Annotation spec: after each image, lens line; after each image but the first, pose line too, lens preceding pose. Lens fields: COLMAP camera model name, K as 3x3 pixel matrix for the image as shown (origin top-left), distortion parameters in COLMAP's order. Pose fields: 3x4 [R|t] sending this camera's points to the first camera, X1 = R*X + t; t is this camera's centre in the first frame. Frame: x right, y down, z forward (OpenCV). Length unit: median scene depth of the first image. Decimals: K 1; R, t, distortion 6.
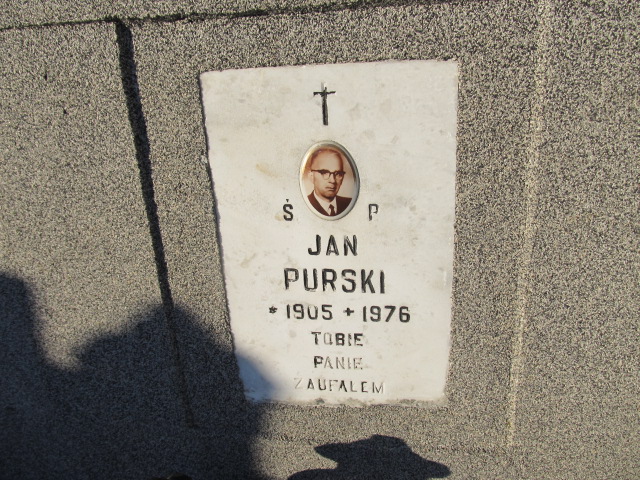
lens RADIAL K [[523.4, 0, 320.2], [0, 523.4, 240.4], [0, 0, 1]] dist [-0.041345, 0.006505]
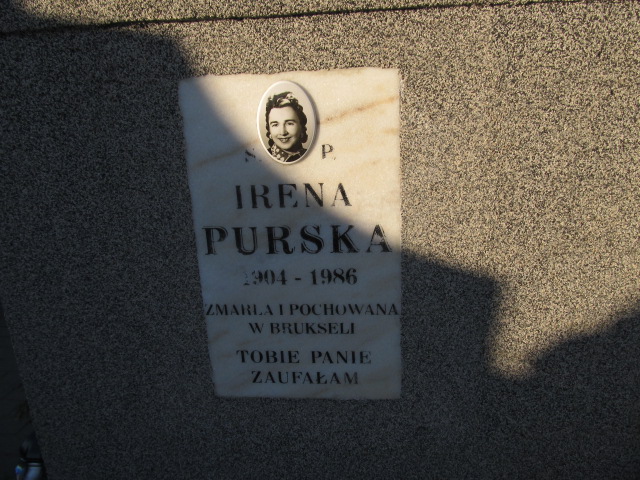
lens RADIAL K [[523.4, 0, 320.0], [0, 523.4, 239.3], [0, 0, 1]] dist [-0.041345, 0.006505]
pose [[0.997275, -0.019755, 0.071077, -0.985475], [0.024033, 0.997918, -0.059844, 0.056991], [-0.069747, 0.061389, 0.995674, 0.104928]]
